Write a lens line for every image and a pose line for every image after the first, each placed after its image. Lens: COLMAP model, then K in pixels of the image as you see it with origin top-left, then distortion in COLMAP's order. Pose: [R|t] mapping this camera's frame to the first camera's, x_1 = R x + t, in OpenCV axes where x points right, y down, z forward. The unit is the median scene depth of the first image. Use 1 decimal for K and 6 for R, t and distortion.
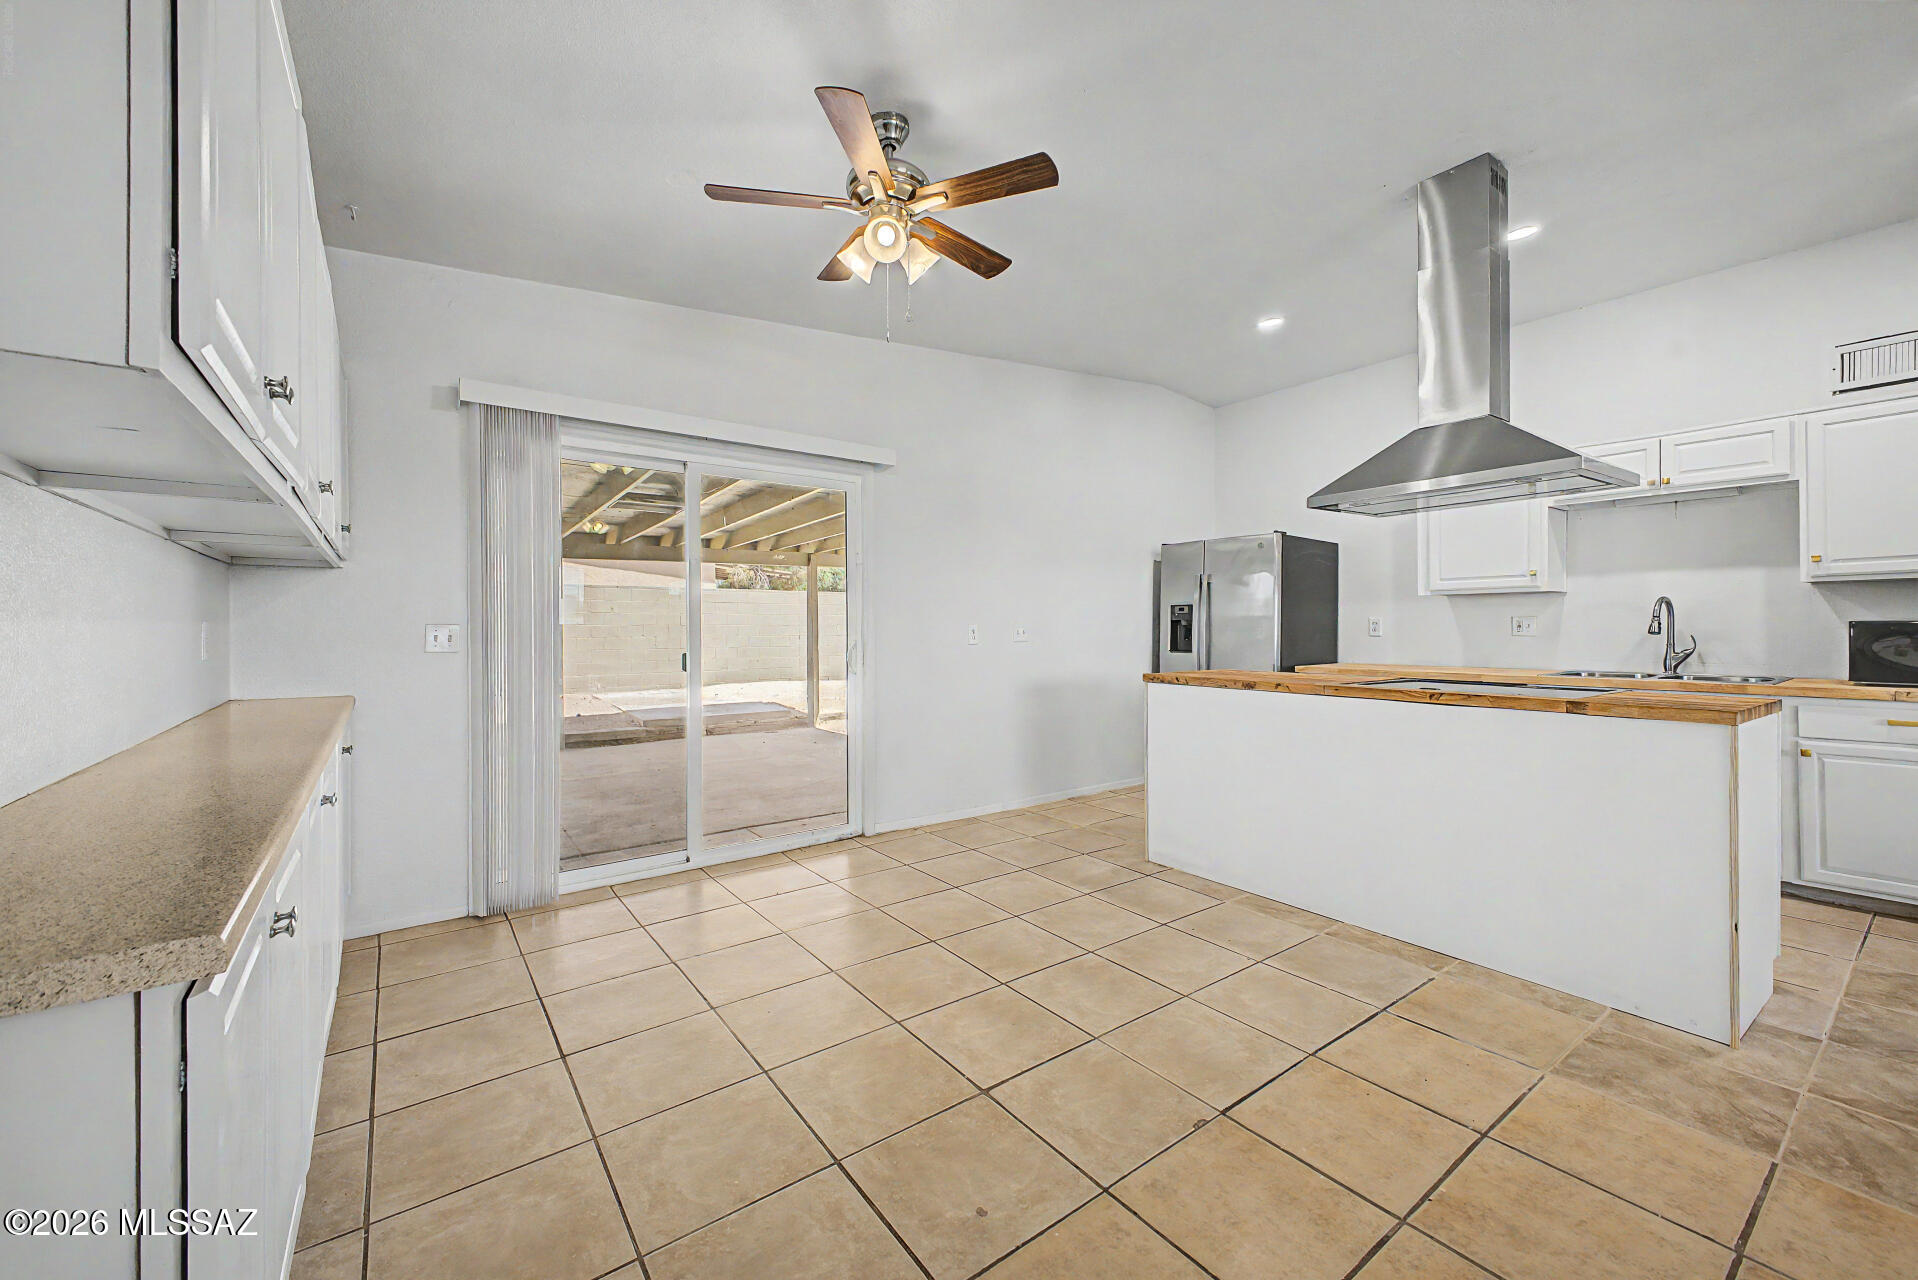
lens RADIAL K [[764.0, 0, 953.5], [0, 764.0, 625.0], [0, 0, 1]] dist [0.001243, -0.000076]
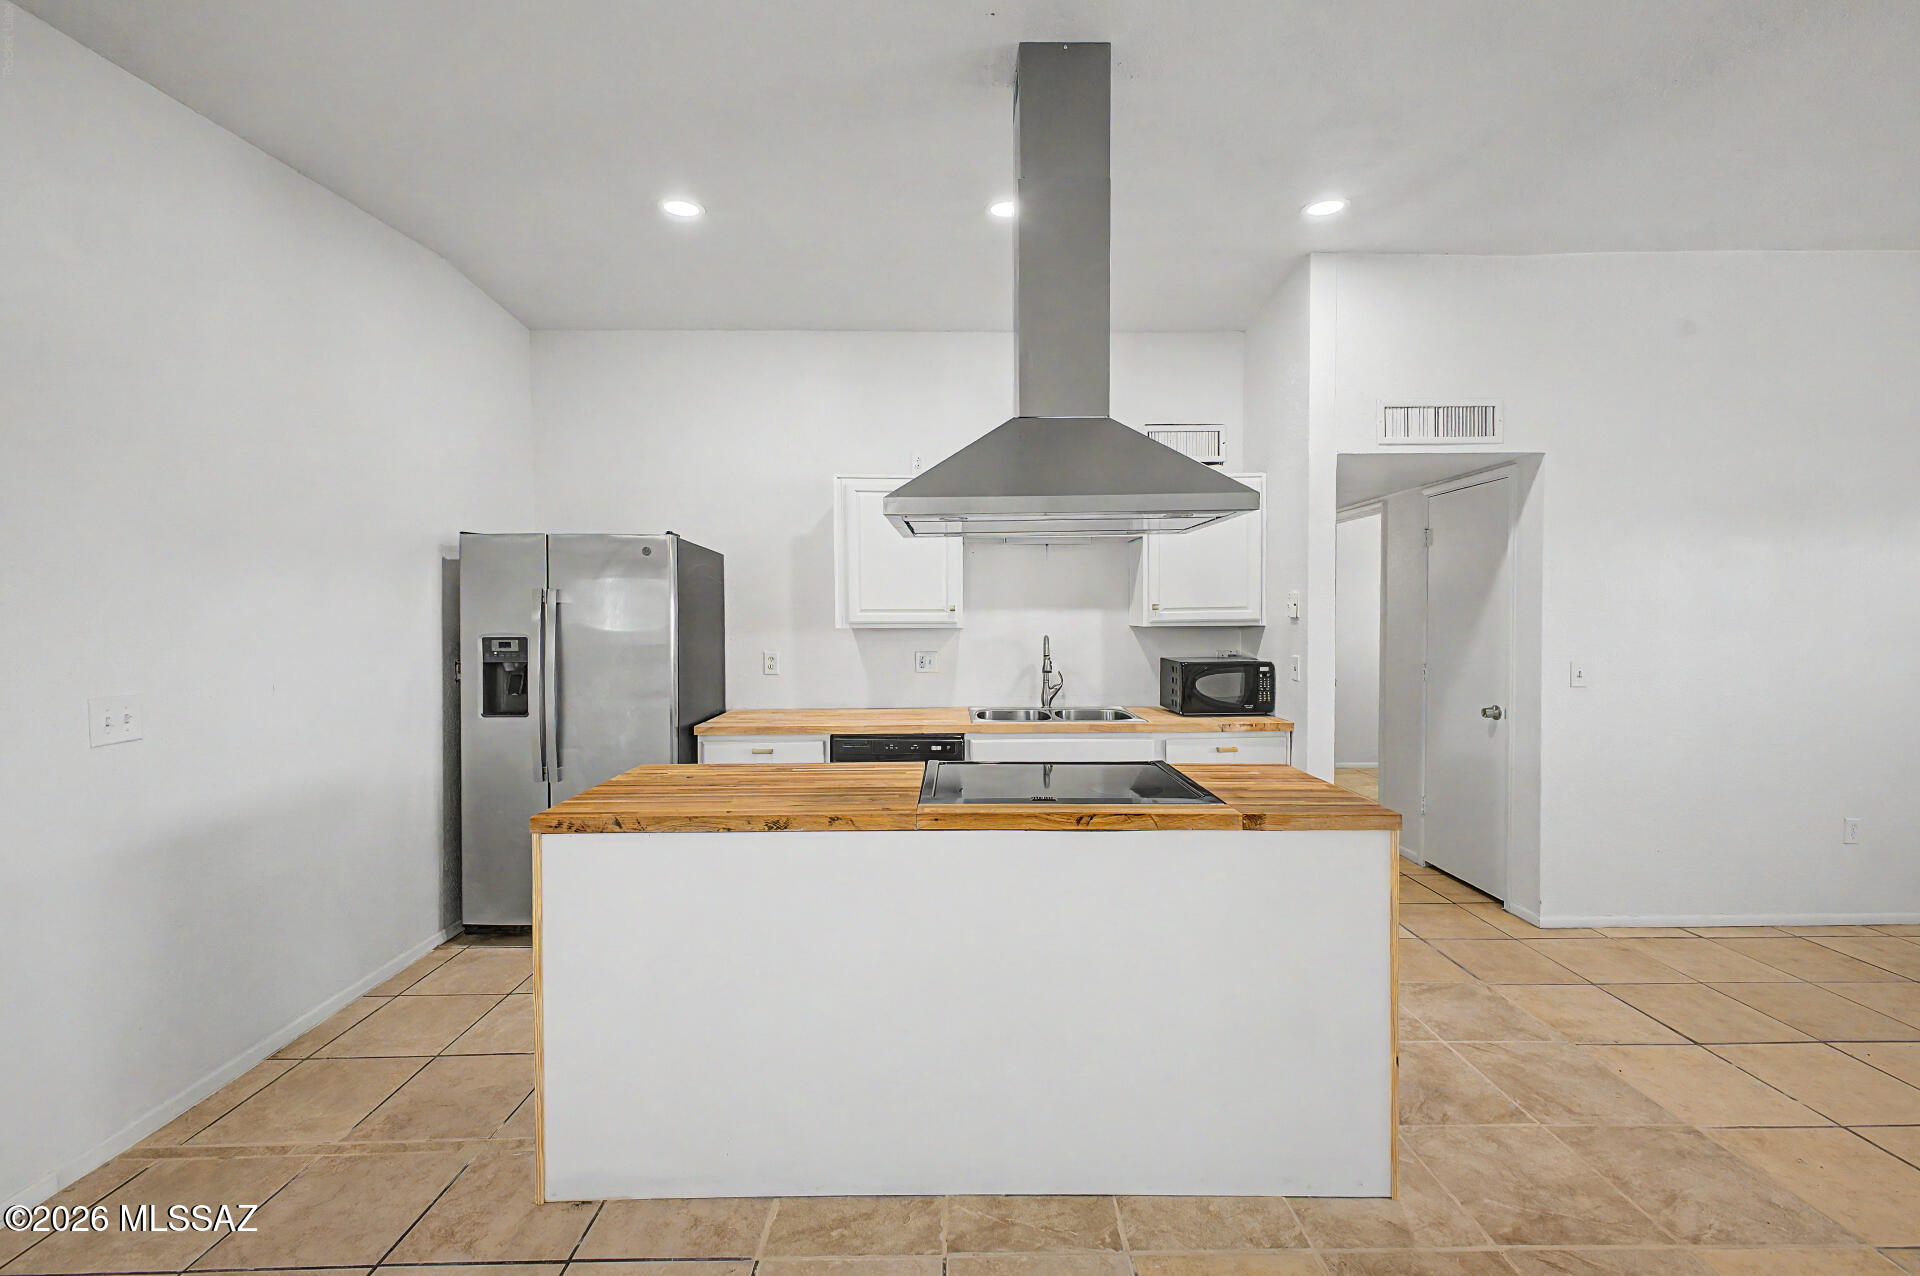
lens RADIAL K [[790.8, 0, 990.6], [0, 790.8, 640.5], [0, 0, 1]] dist [0.011816, -0.000106]
pose [[0.580862, -0.015035, 0.813863, 0.011368], [-0.002001, 0.999800, 0.019898, -0.046624], [-0.814000, -0.013186, 0.580716, 0.400670]]
